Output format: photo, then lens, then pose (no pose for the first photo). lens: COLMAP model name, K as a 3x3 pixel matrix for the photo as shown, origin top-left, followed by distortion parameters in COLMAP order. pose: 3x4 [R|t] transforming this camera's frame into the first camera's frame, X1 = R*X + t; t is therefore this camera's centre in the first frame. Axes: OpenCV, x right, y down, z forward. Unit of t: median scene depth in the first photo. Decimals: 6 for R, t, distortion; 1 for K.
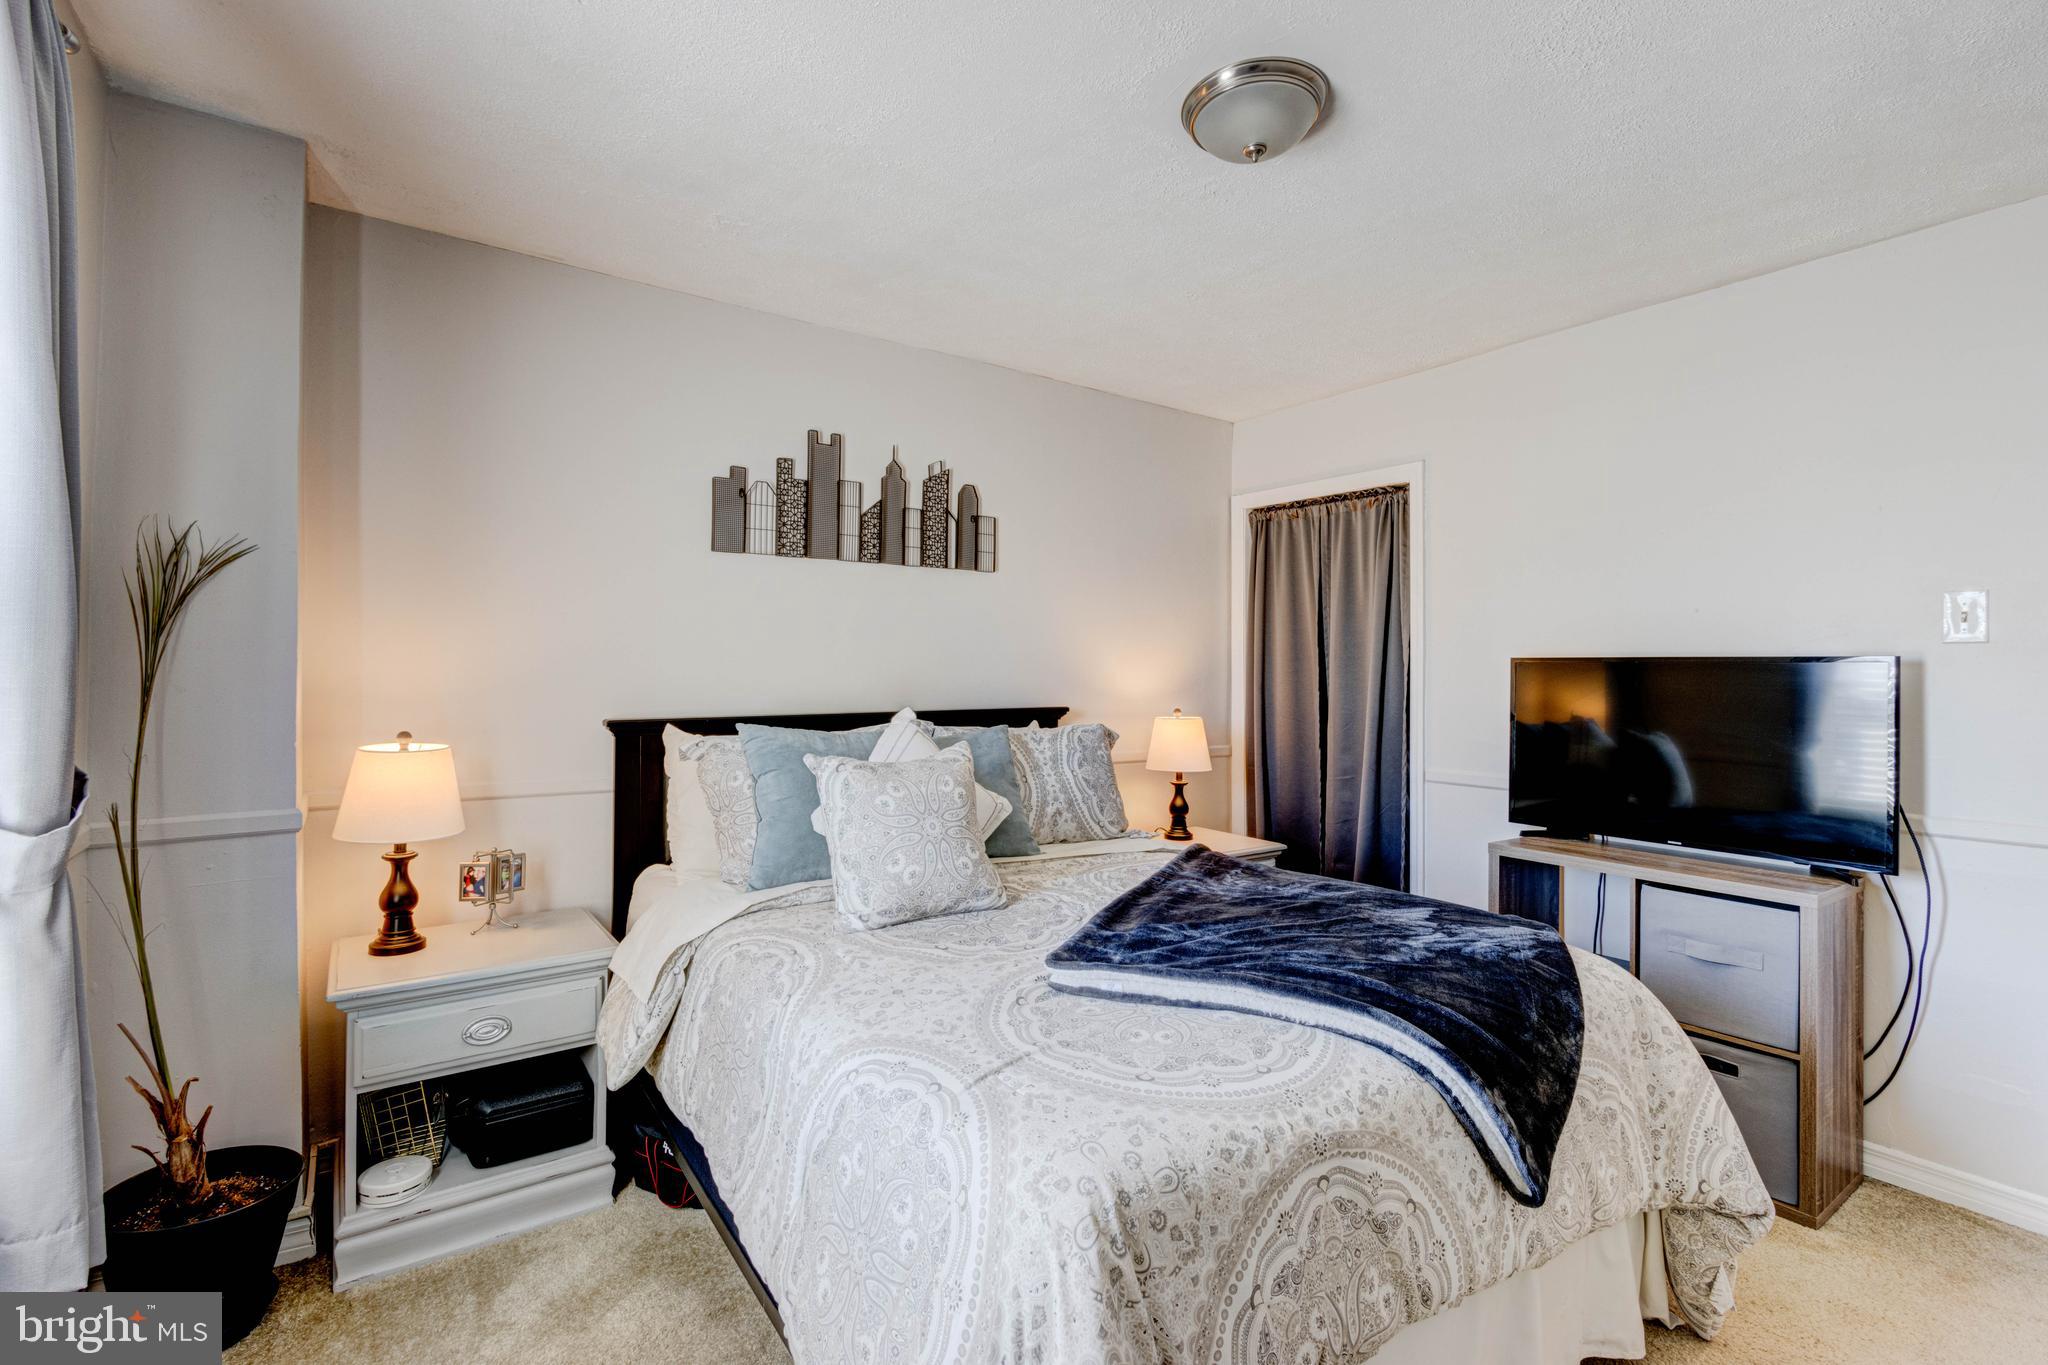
lens RADIAL K [[938.1, 0, 1032.1], [0, 938.1, 661.2], [0, 0, 1]] dist [0.008910, -0.003127]
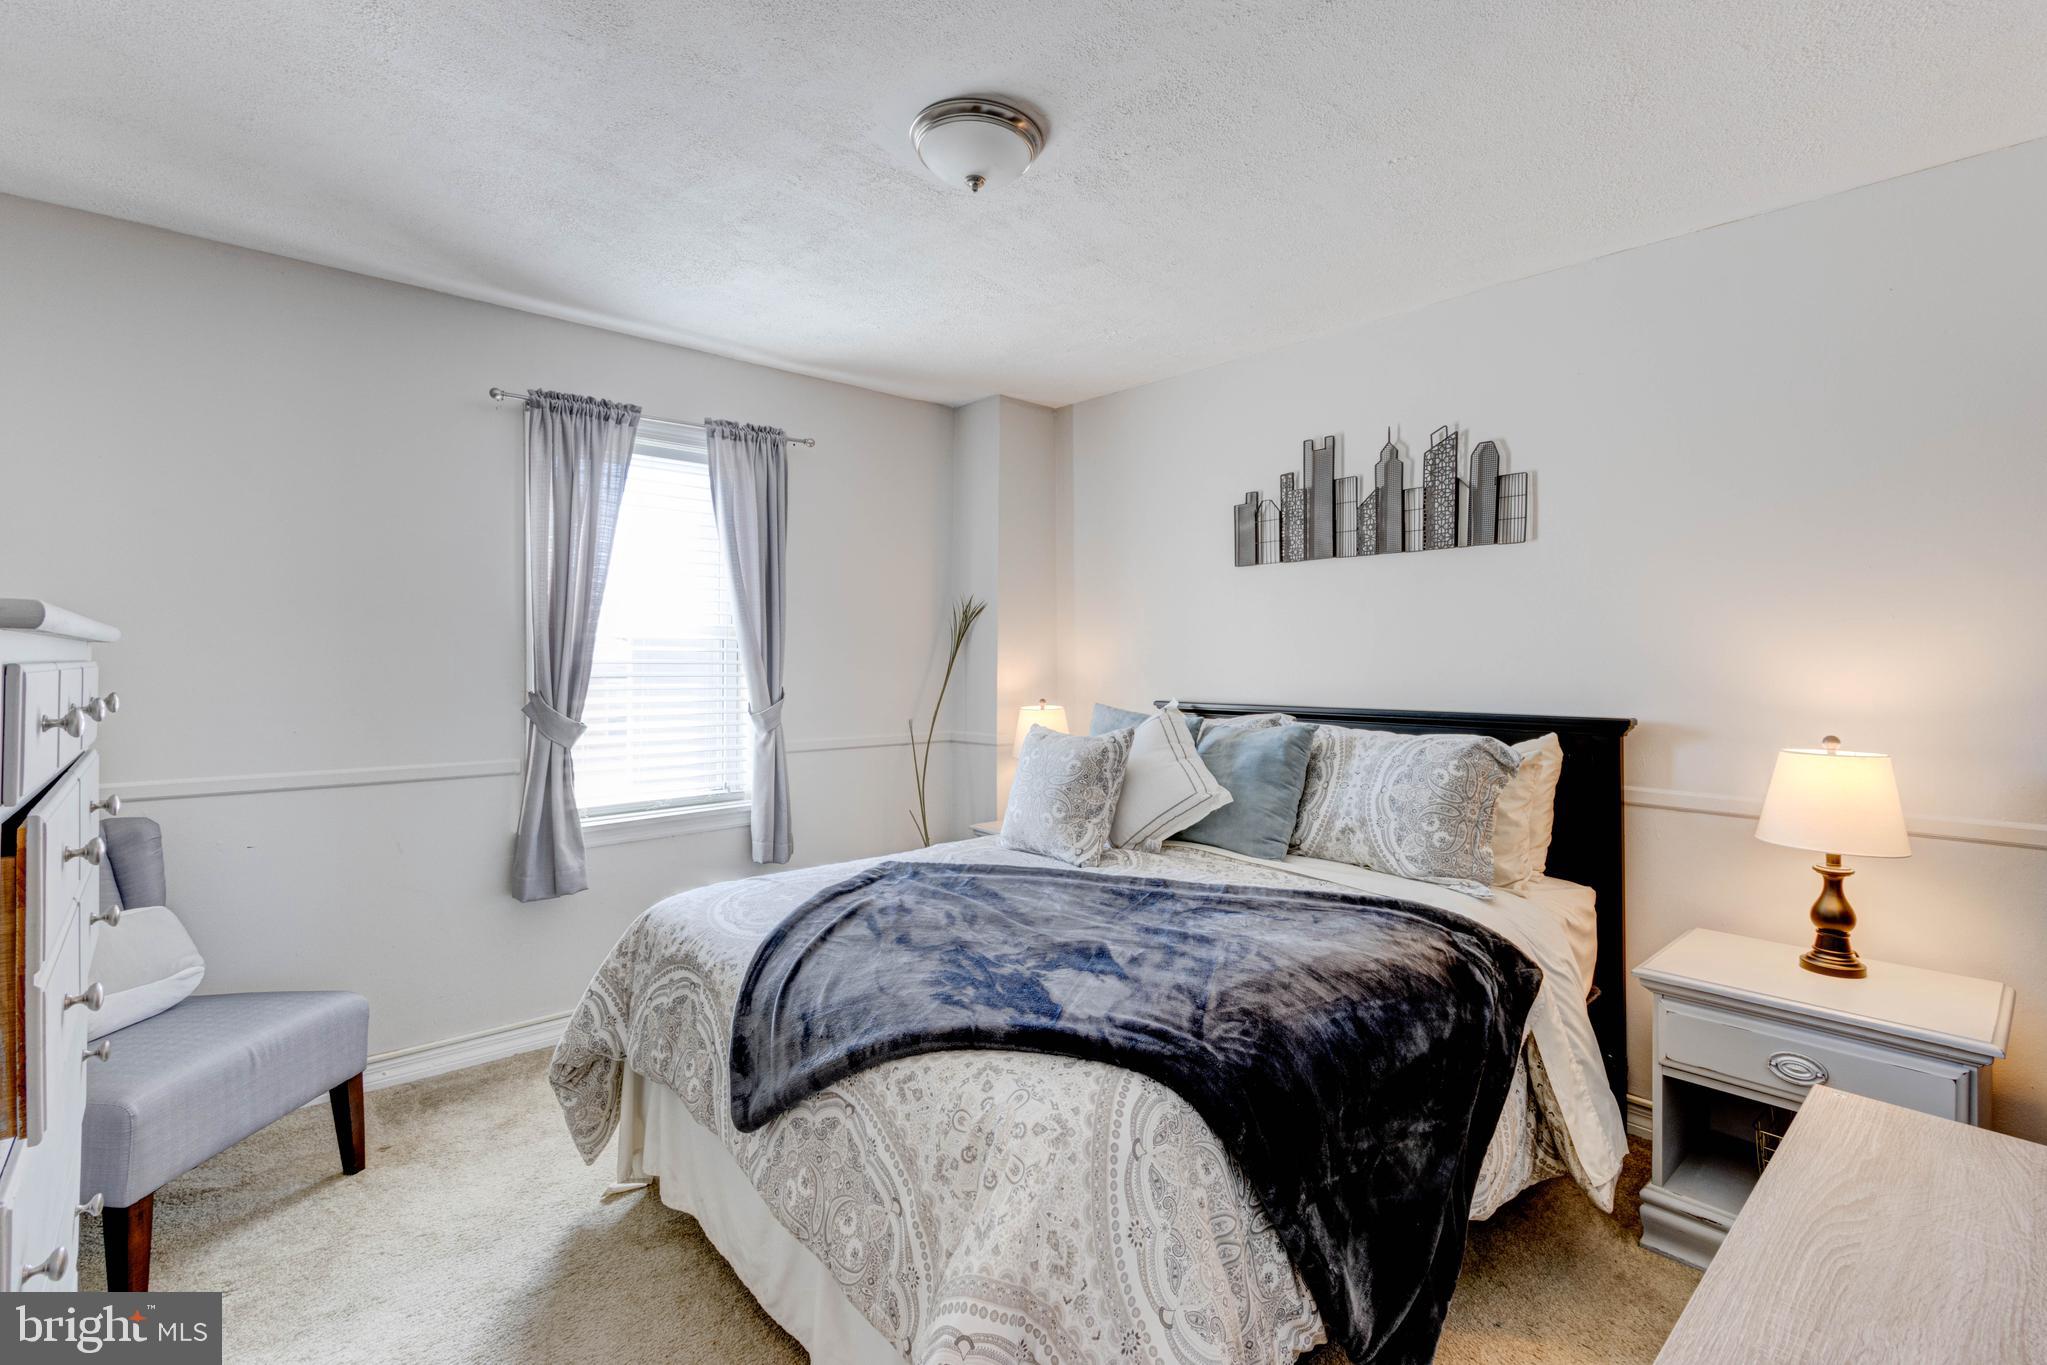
lens RADIAL K [[937.6, 0, 1031.6], [0, 937.6, 661.2], [0, 0, 1]] dist [0.008910, -0.003127]
pose [[0.118618, -0.003136, -0.992935, 0.730185], [0.004092, 0.999988, -0.002669, 0.006286], [0.992932, -0.003746, 0.118629, 0.520144]]
